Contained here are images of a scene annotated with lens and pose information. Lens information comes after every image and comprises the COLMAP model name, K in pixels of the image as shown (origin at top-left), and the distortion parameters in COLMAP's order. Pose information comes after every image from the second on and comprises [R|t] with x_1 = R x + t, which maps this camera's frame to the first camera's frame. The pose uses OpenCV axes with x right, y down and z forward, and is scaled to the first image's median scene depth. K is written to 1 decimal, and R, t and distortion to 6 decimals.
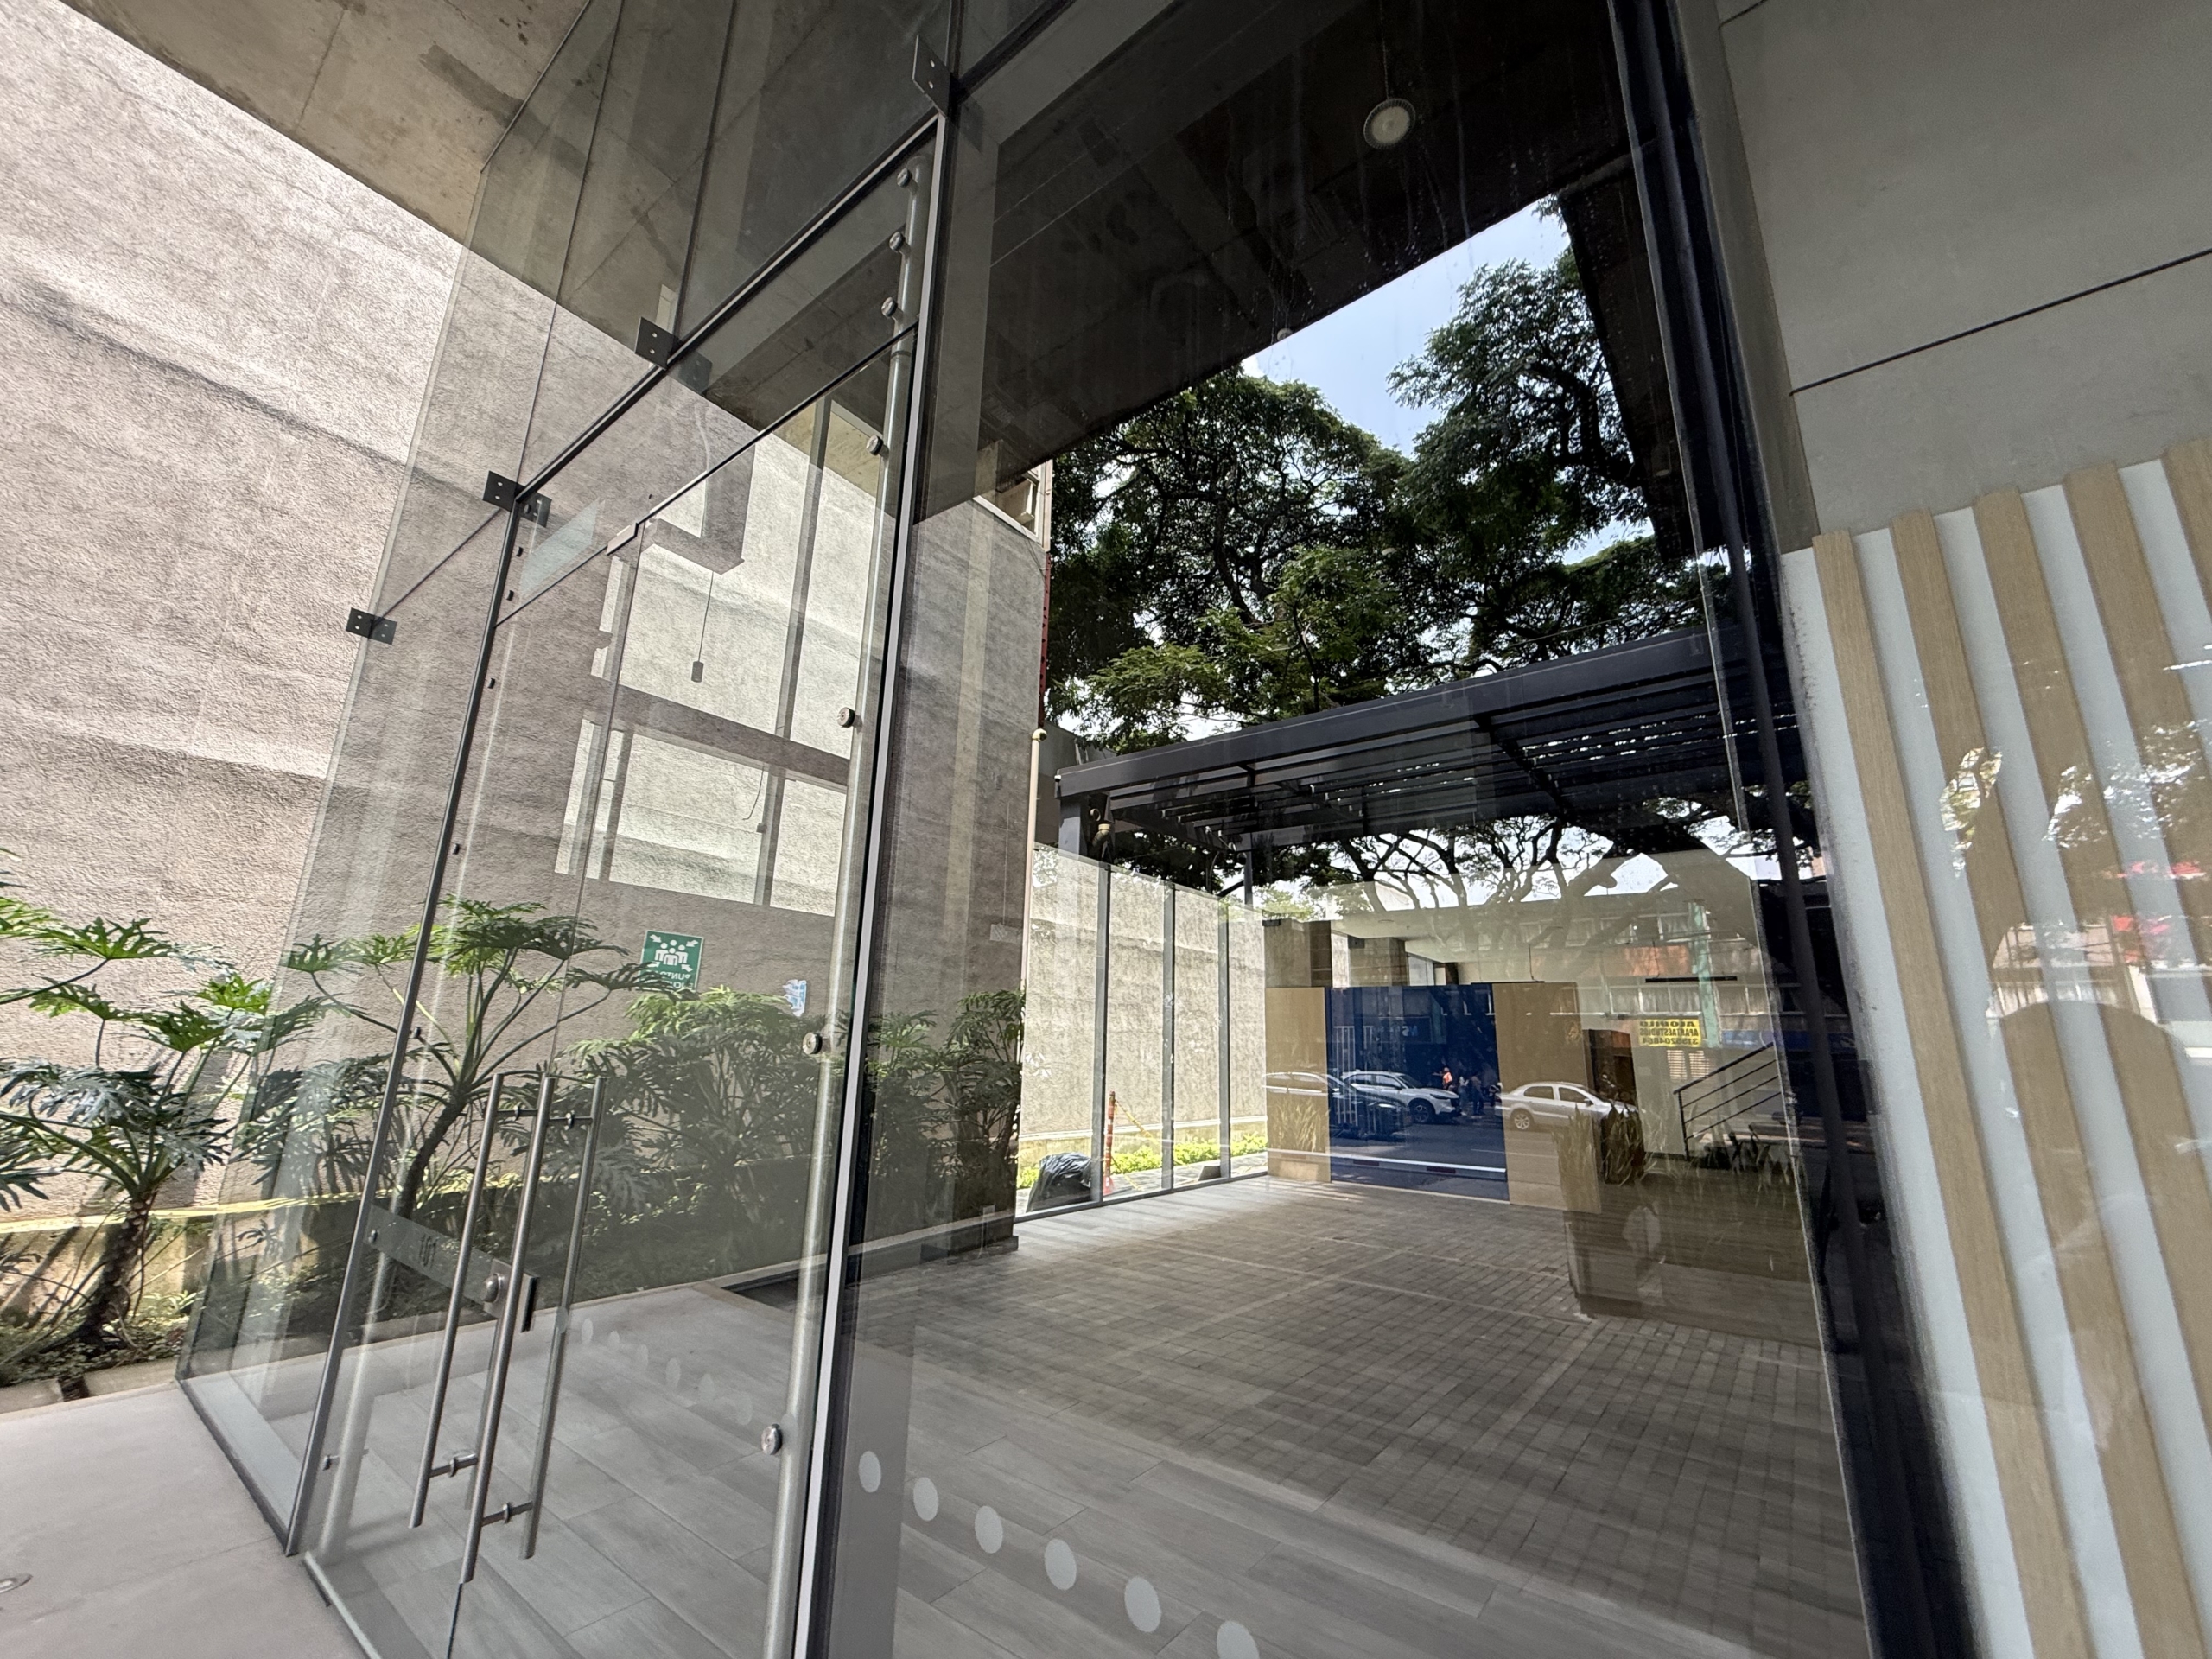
lens RADIAL K [[879.0, 0, 1099.7], [0, 879.0, 826.2], [0, 0, 1]] dist [-0.000365, 0.000204]
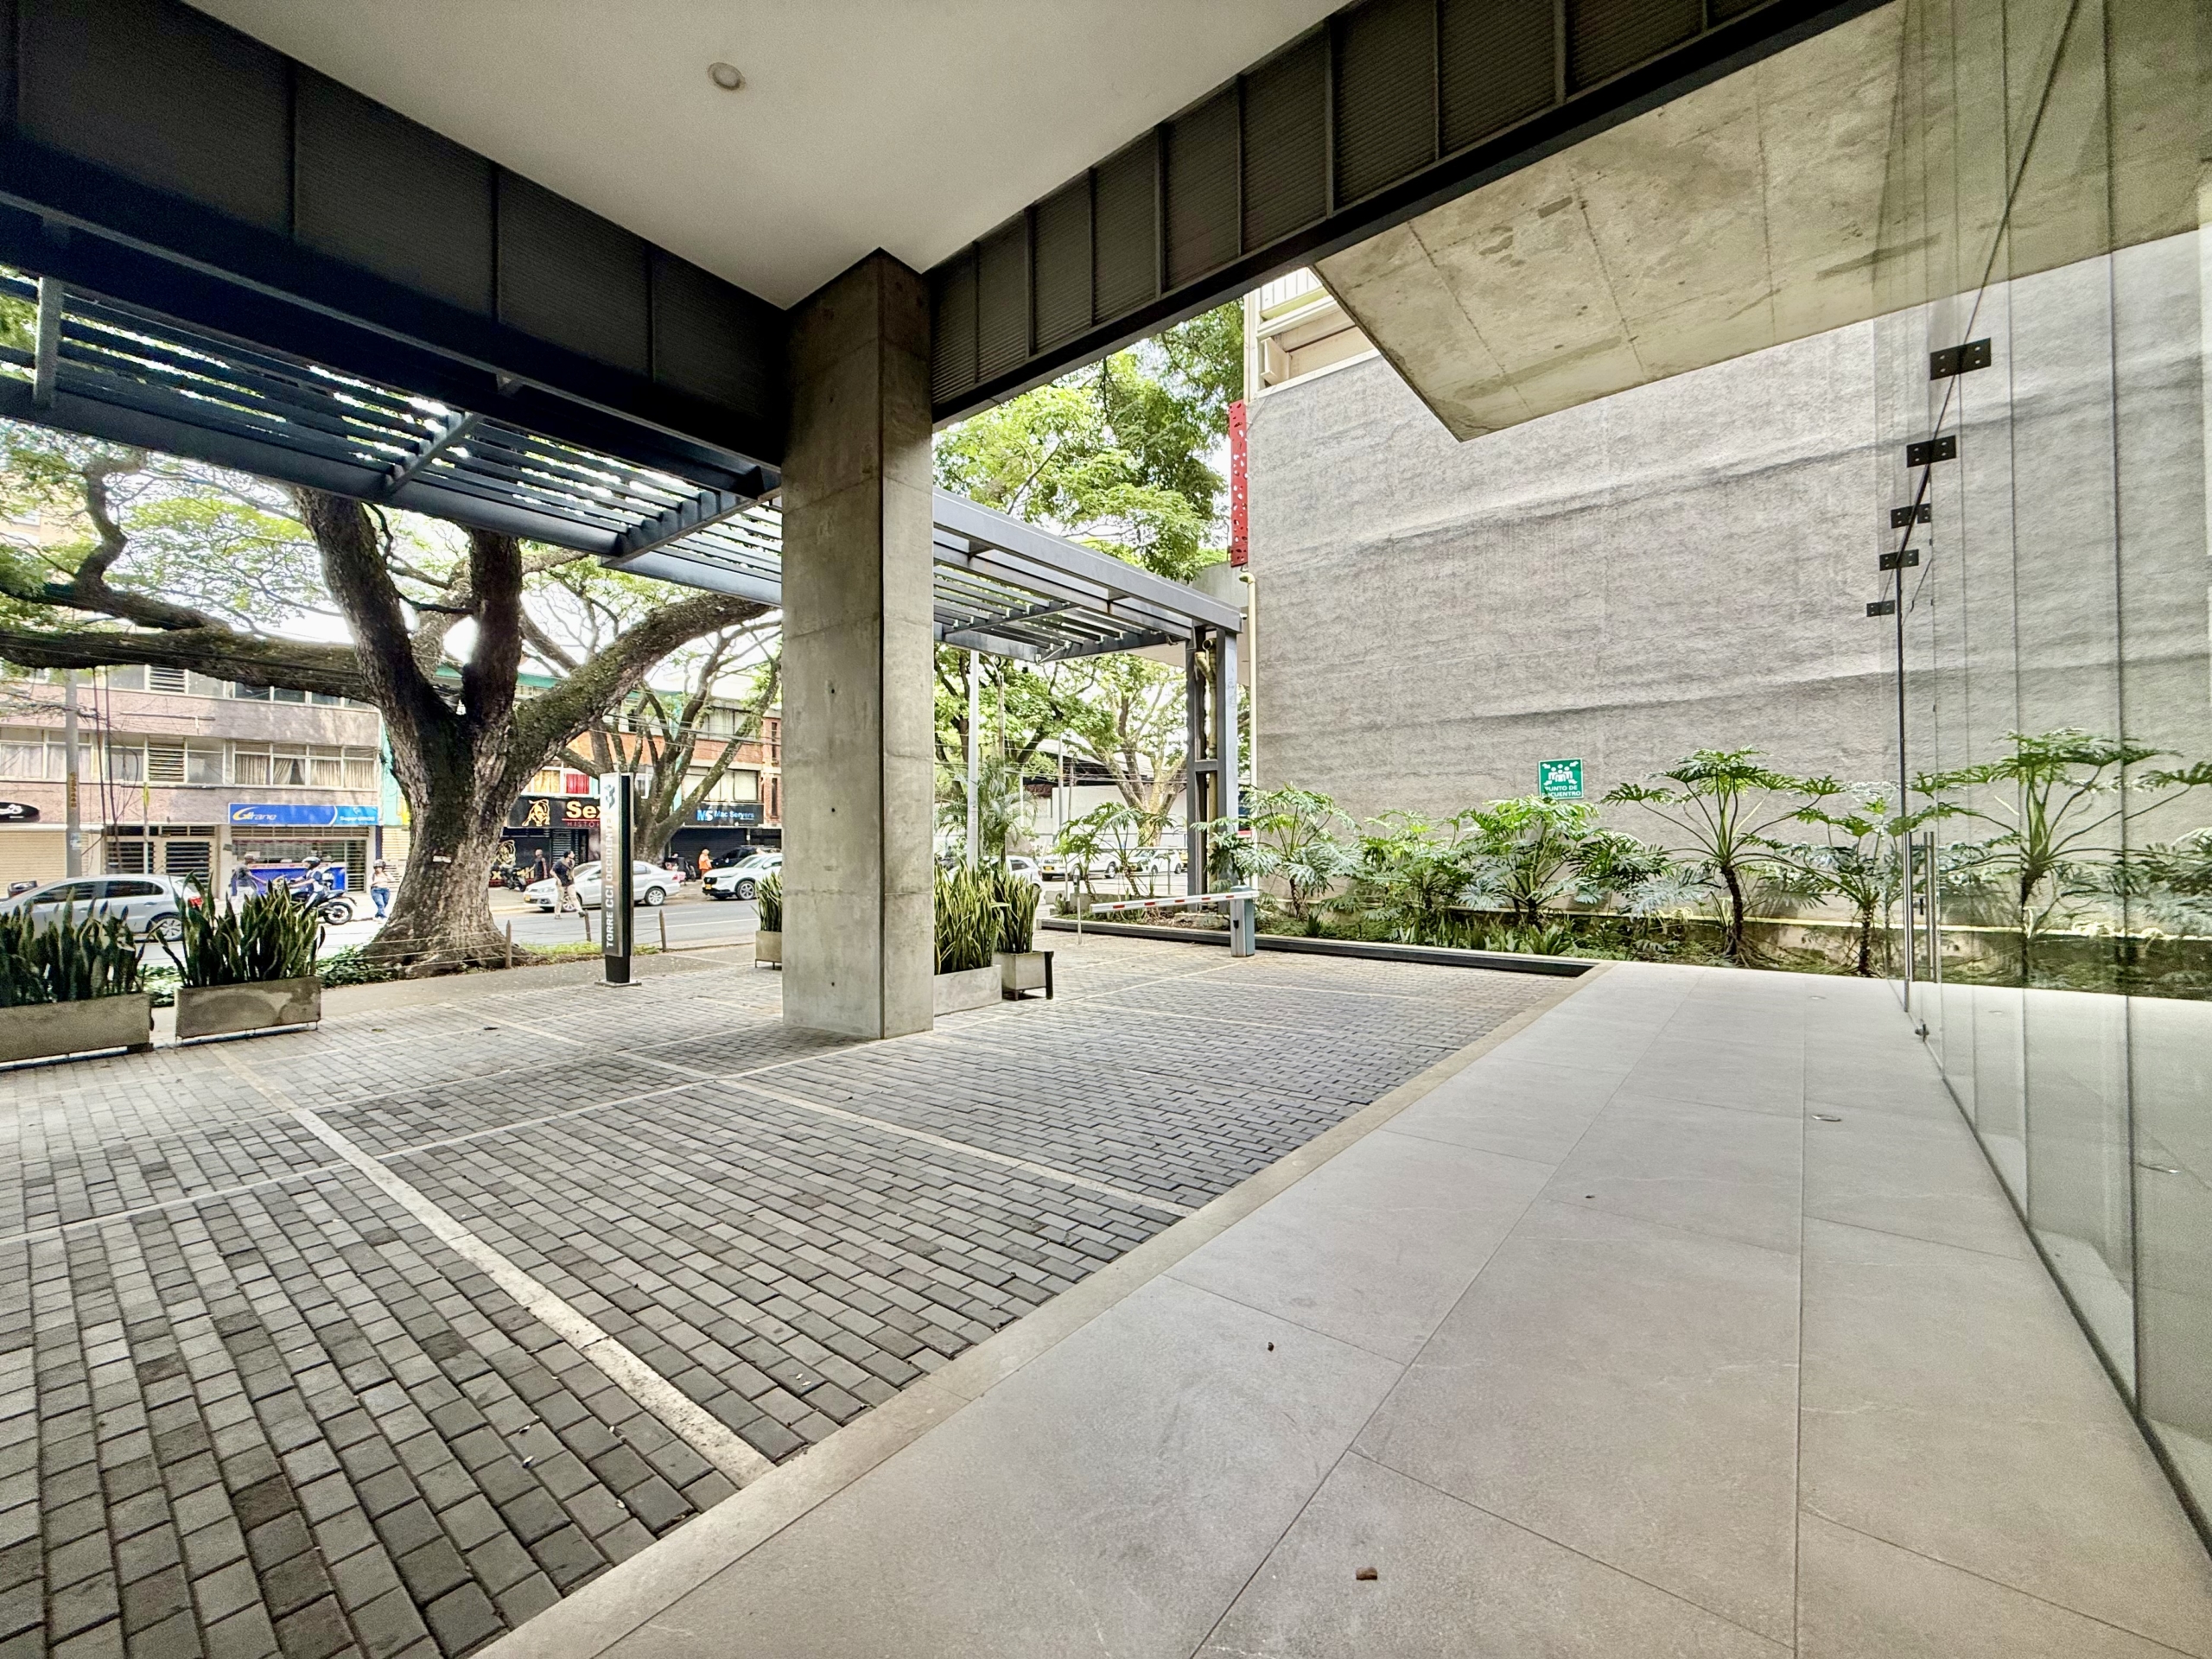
lens RADIAL K [[879.0, 0, 1099.7], [0, 879.0, 826.2], [0, 0, 1]] dist [-0.000365, 0.000204]
pose [[-0.014004, -0.038892, -0.999145, 0.755599], [0.255819, 0.965847, -0.041182, -0.100575], [0.966623, -0.256177, -0.003577, -0.512449]]
